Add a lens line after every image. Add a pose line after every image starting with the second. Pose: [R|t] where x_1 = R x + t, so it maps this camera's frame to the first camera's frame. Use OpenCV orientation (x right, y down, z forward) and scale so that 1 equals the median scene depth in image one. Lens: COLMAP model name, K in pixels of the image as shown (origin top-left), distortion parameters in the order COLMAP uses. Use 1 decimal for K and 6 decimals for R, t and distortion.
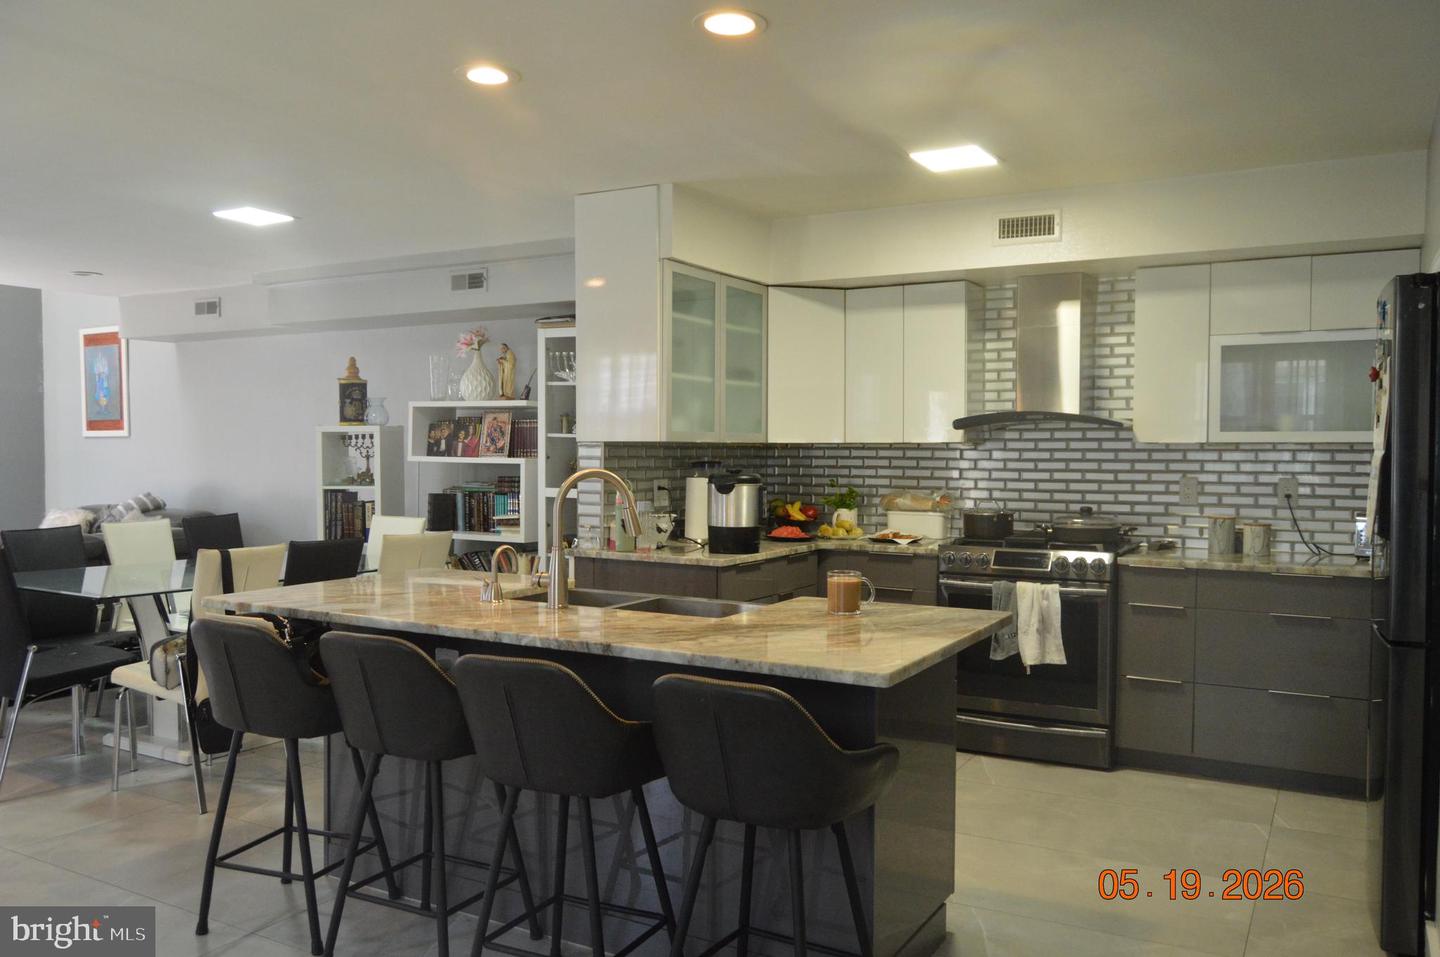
lens RADIAL K [[1121.6, 0, 720.6], [0, 1121.6, 481.3], [0, 0, 1]] dist [-0.018601, 0.009256]
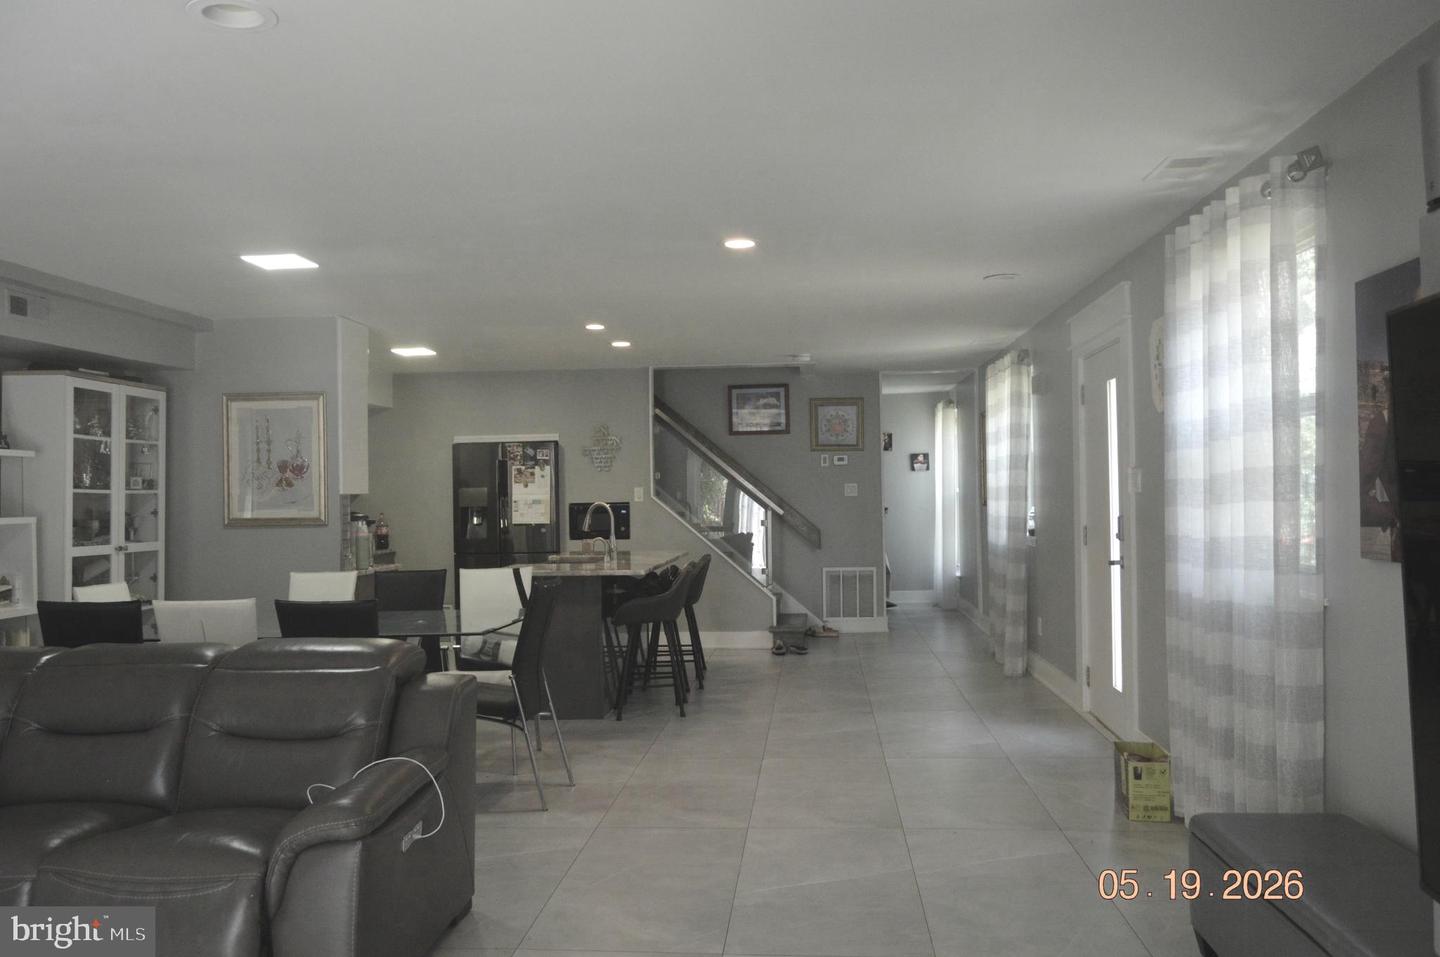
lens RADIAL K [[1121.6, 0, 720.6], [0, 1121.6, 481.3], [0, 0, 1]] dist [-0.018601, 0.009256]
pose [[-0.416883, 0.012935, 0.908868, -1.544125], [0.045273, 0.998953, 0.006548, -0.038563], [-0.907832, 0.043877, -0.417033, 1.135621]]
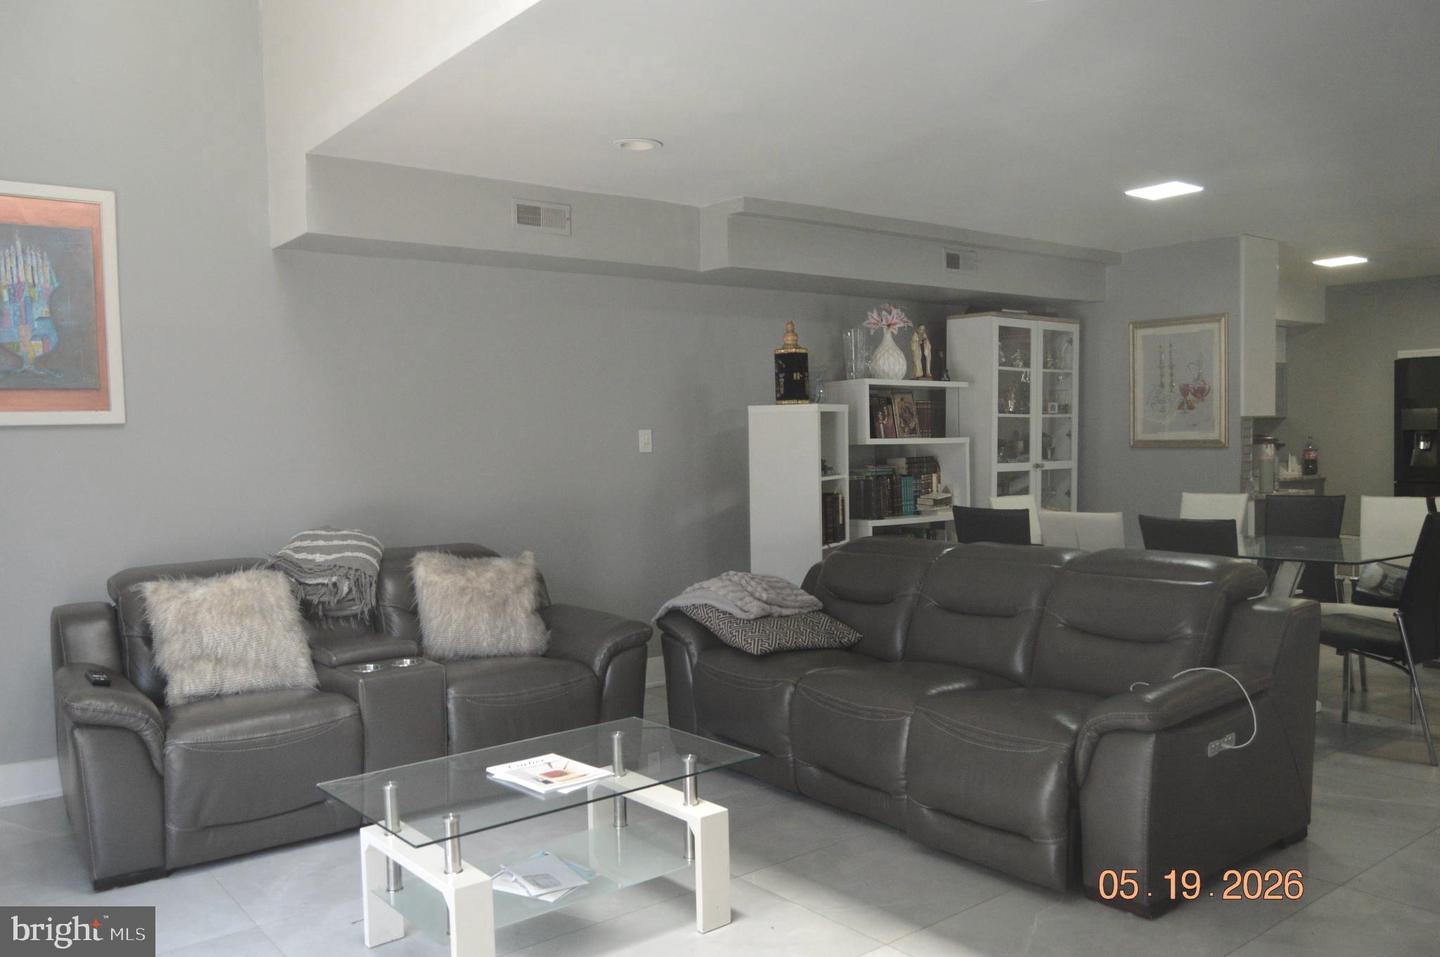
lens RADIAL K [[1121.6, 0, 720.6], [0, 1121.6, 481.3], [0, 0, 1]] dist [-0.018601, 0.009256]
pose [[0.378252, -0.048710, 0.924420, -1.597869], [0.051821, 0.998163, 0.031391, -0.031599], [-0.924251, 0.036030, 0.380081, 1.060185]]
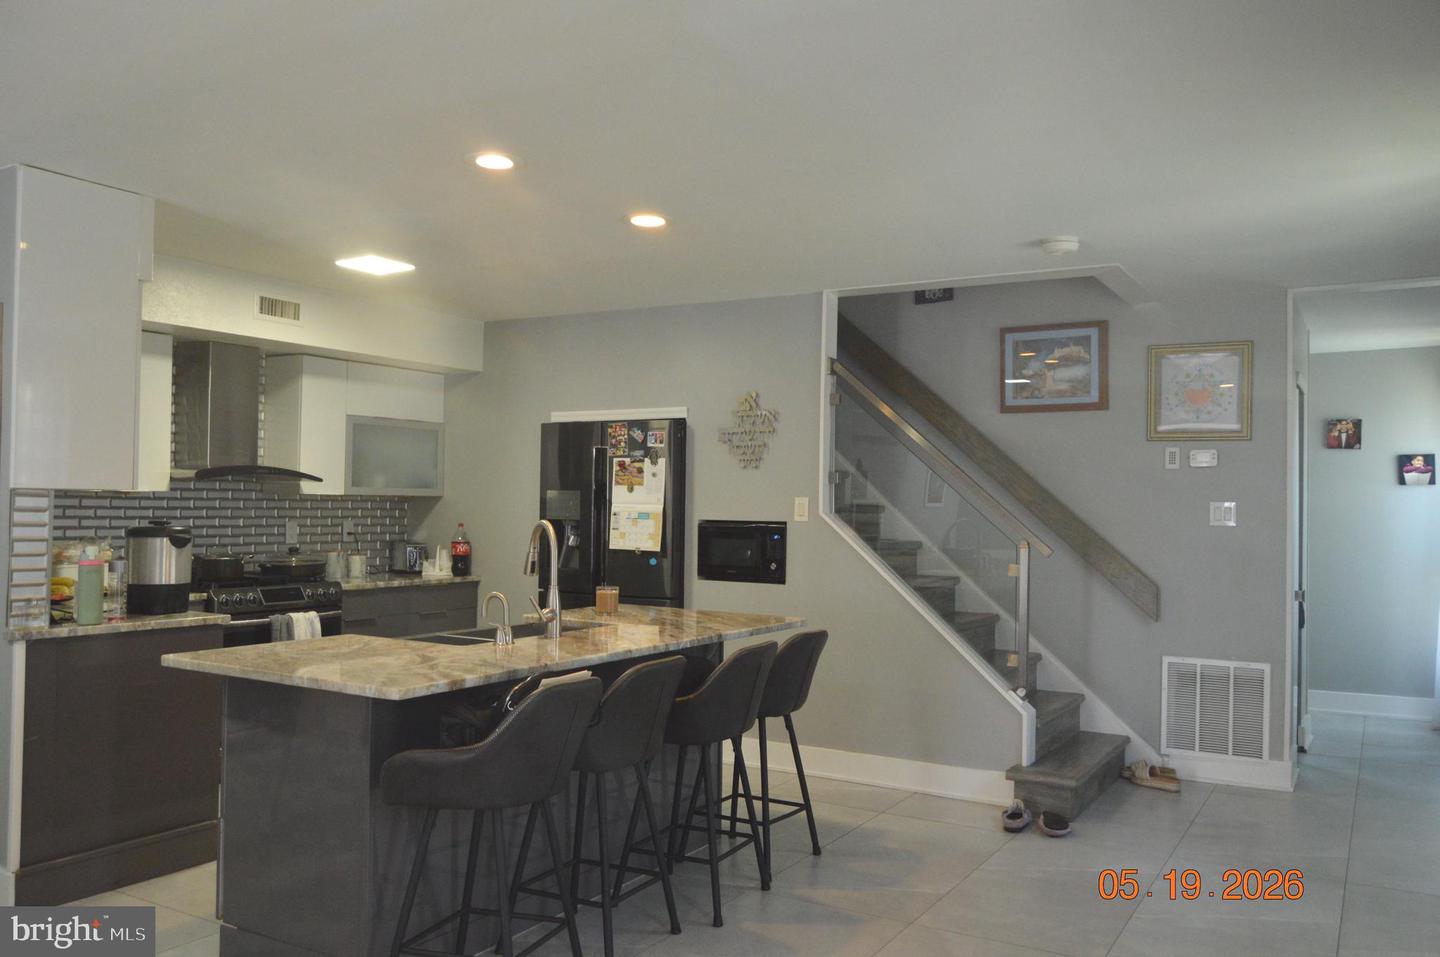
lens RADIAL K [[1121.6, 0, 720.6], [0, 1121.6, 481.3], [0, 0, 1]] dist [-0.018601, 0.009256]
pose [[0.025024, 0.017256, 0.999538, -0.852736], [0.016340, 0.999710, -0.017668, -0.018833], [-0.999553, 0.016775, 0.024735, 0.500854]]
